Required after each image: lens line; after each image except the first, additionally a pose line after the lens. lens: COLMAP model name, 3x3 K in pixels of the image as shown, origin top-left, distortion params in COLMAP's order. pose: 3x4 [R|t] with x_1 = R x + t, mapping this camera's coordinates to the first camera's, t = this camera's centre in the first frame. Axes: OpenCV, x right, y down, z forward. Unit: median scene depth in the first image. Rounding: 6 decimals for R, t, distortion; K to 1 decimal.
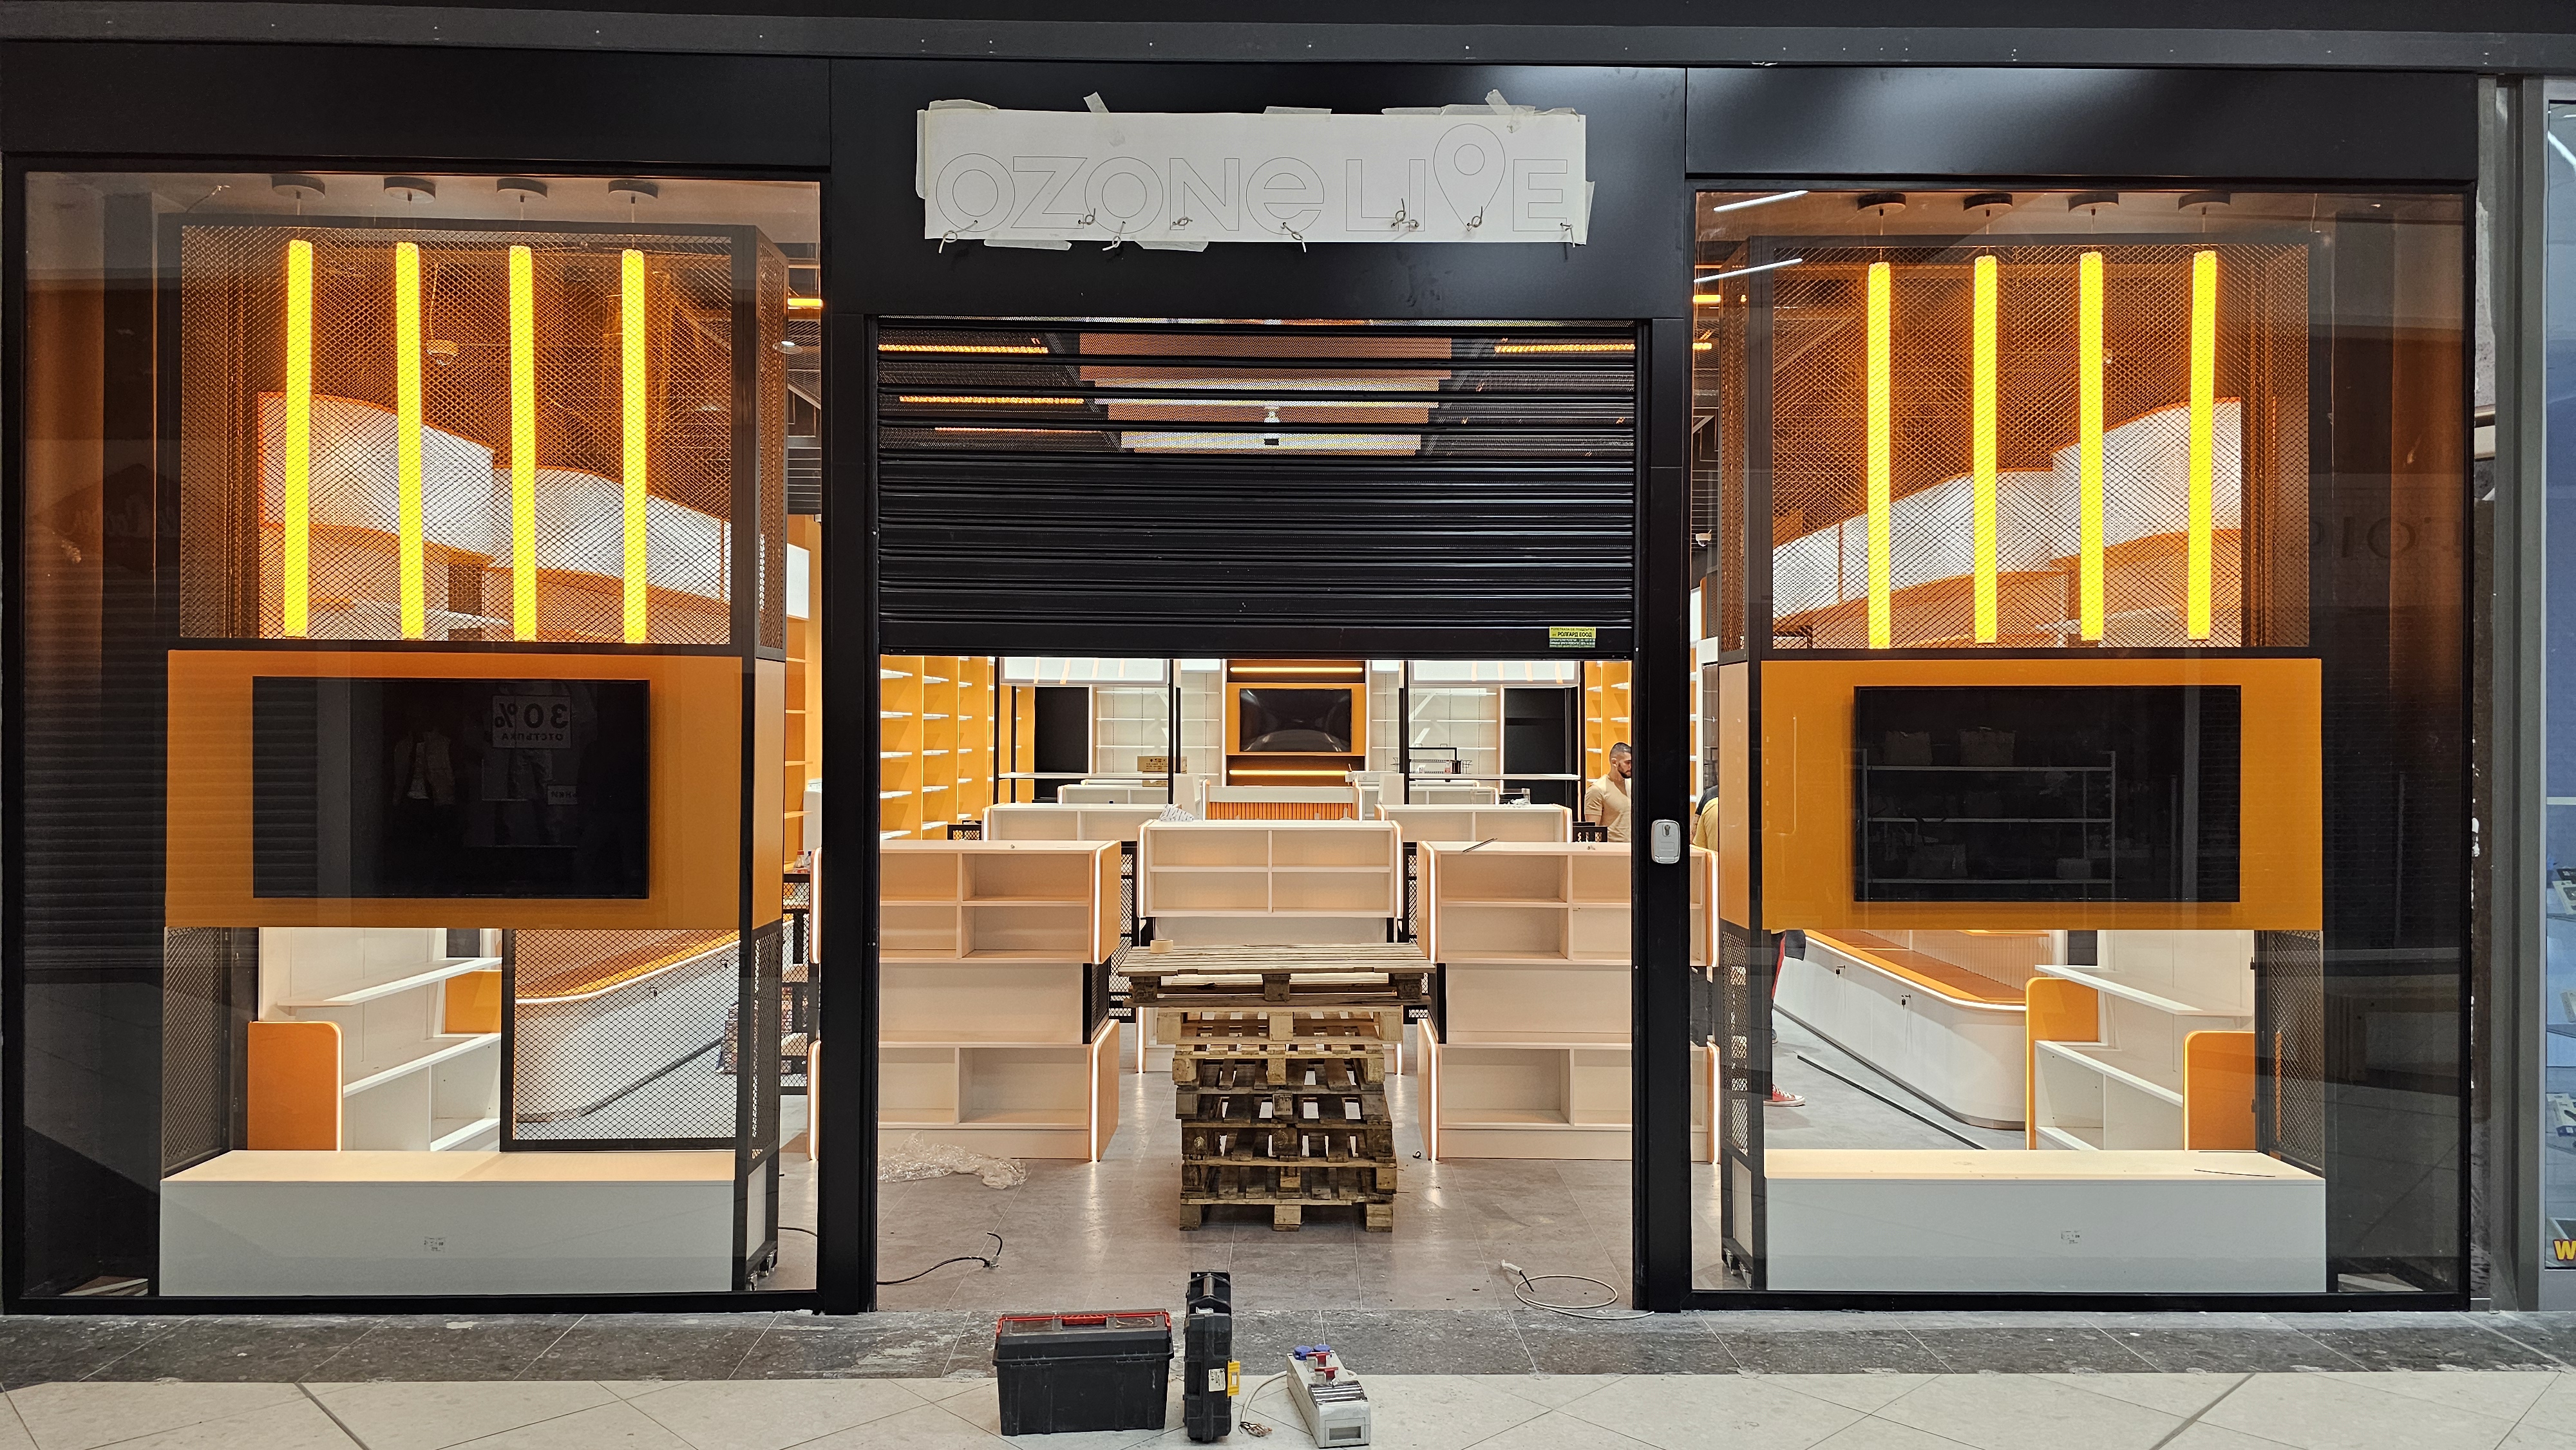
lens RADIAL K [[1731.3, 0, 1288.0], [0, 1731.3, 725.0], [0, 0, 1]] dist [0.000325, 0.000026]
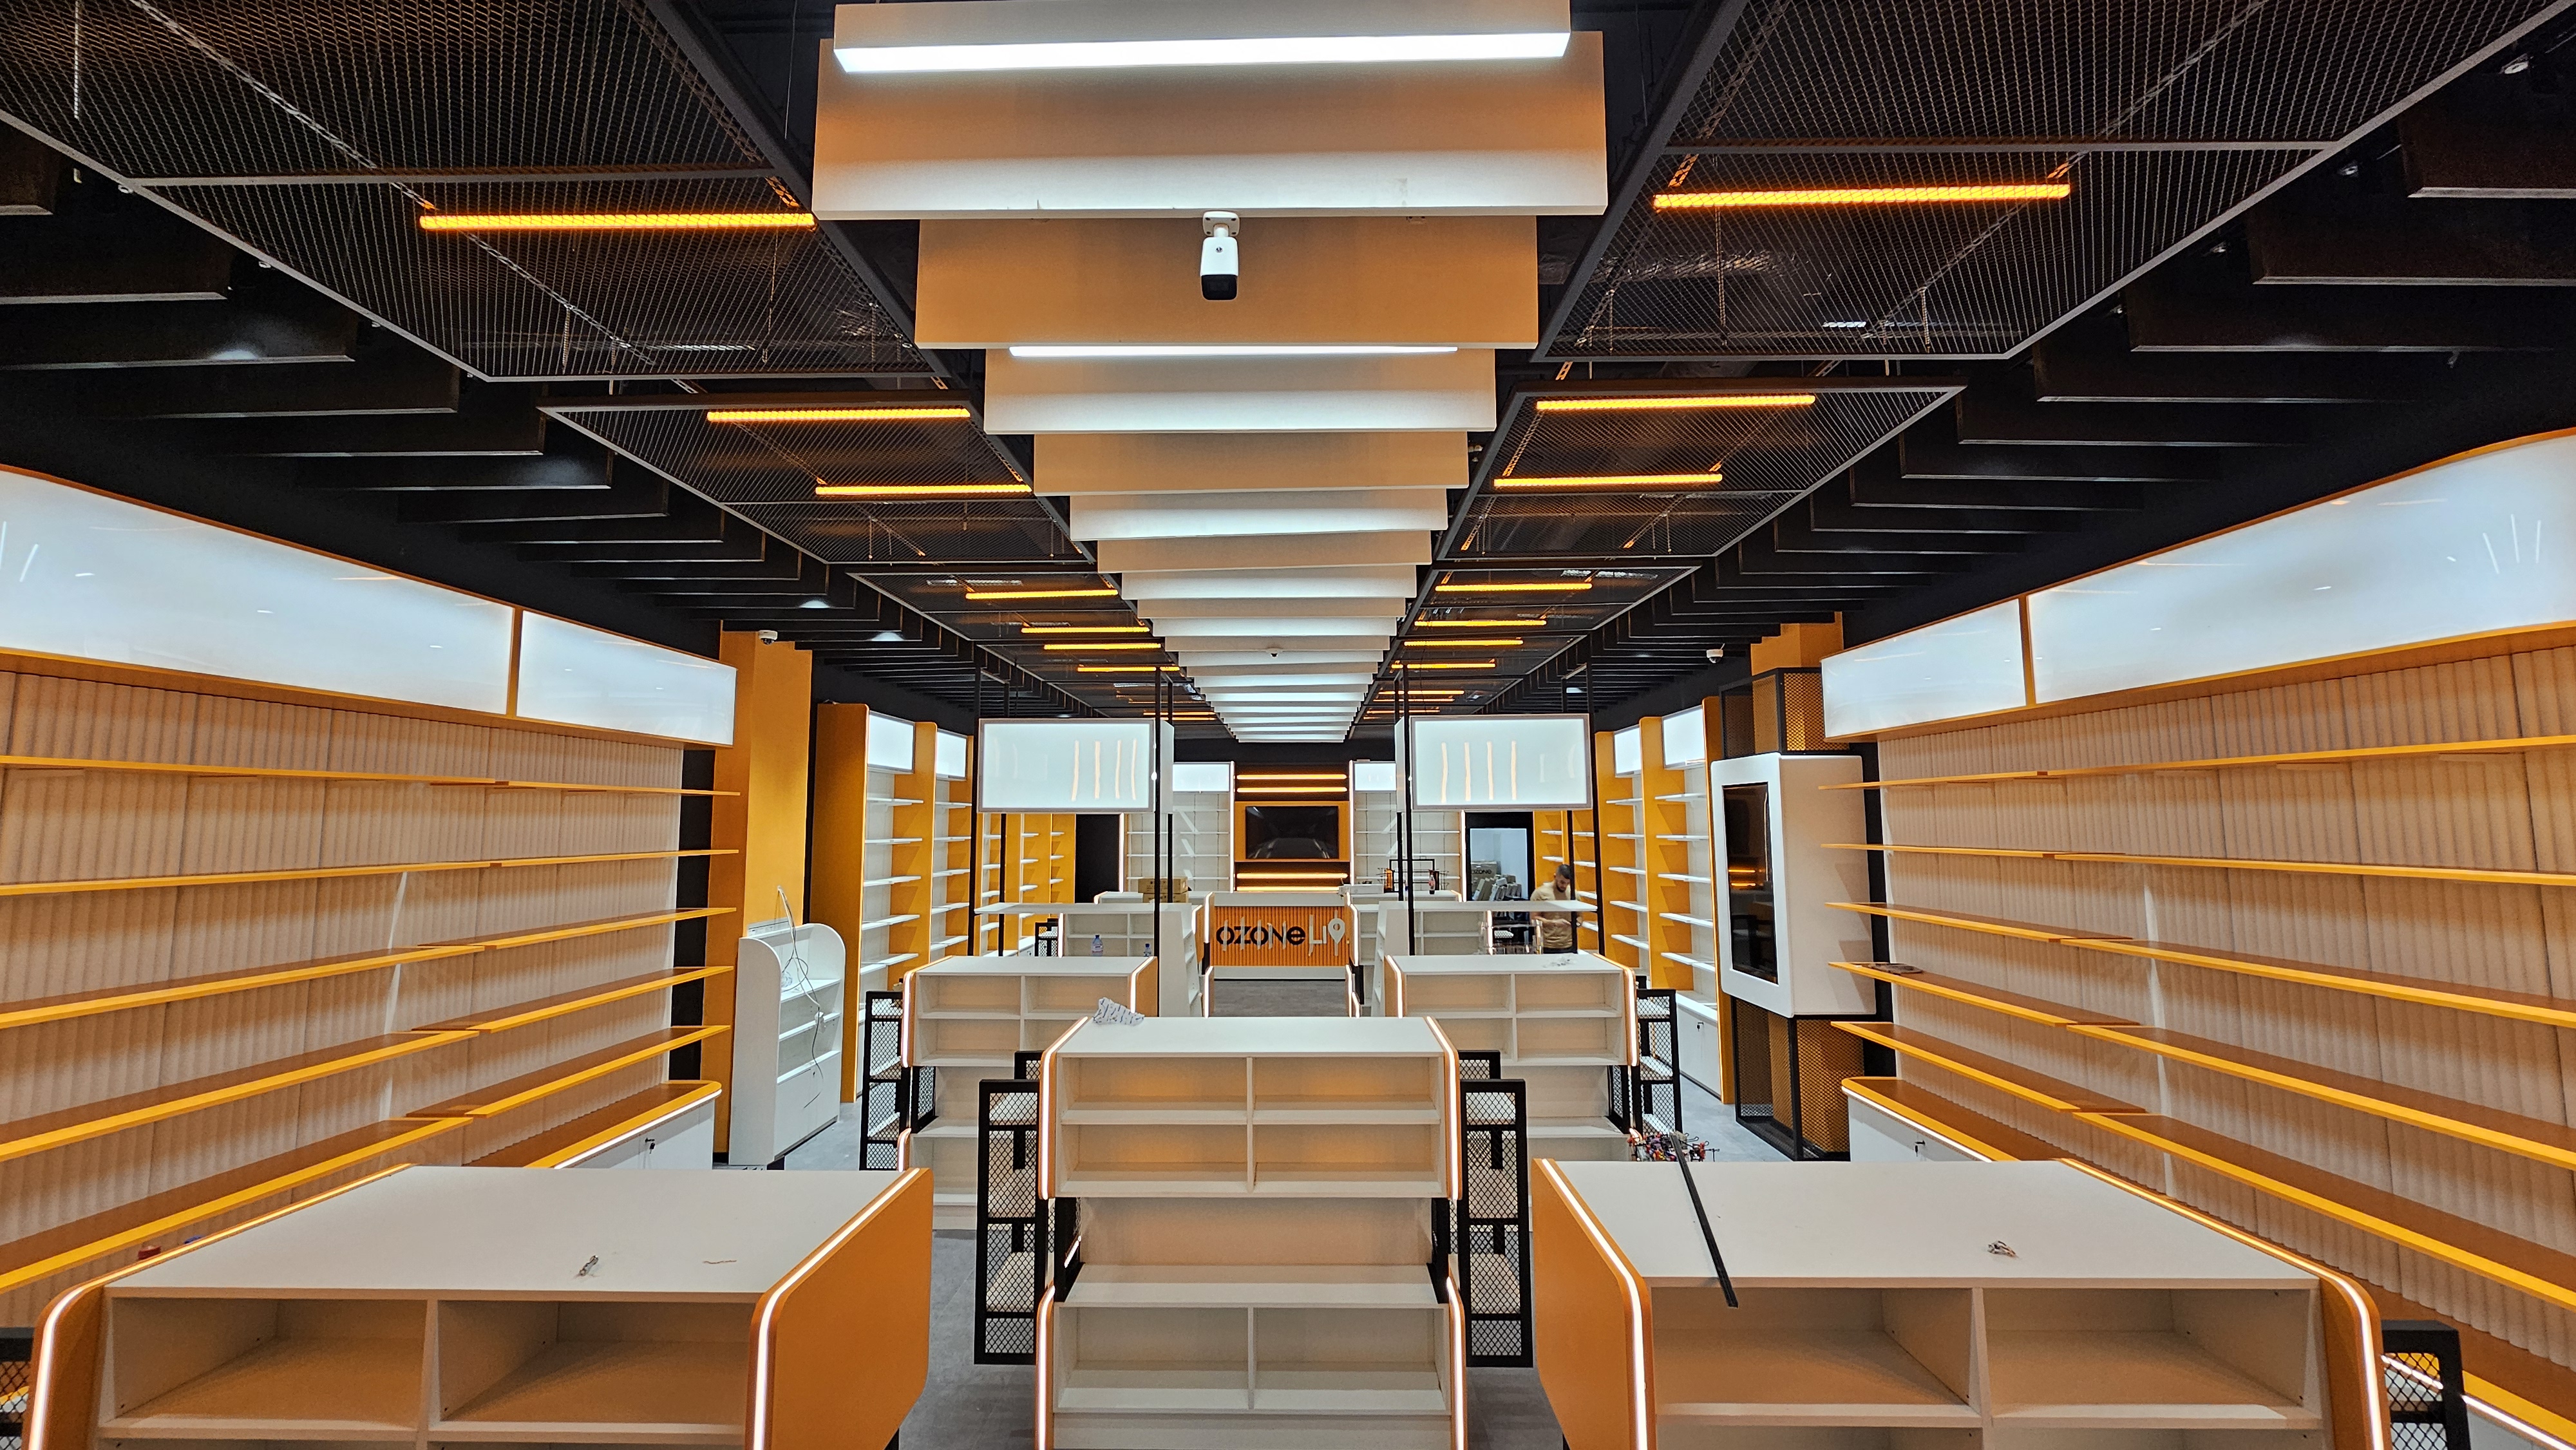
lens RADIAL K [[1048.9, 0, 1288.0], [0, 1048.9, 725.0], [0, 0, 1]] dist [-0.000276, -0.000734]
pose [[0.999950, -0.009591, 0.002936, 0.001614], [0.009814, 0.996035, -0.088415, -0.019729], [-0.002077, 0.088440, 0.996079, 0.419900]]
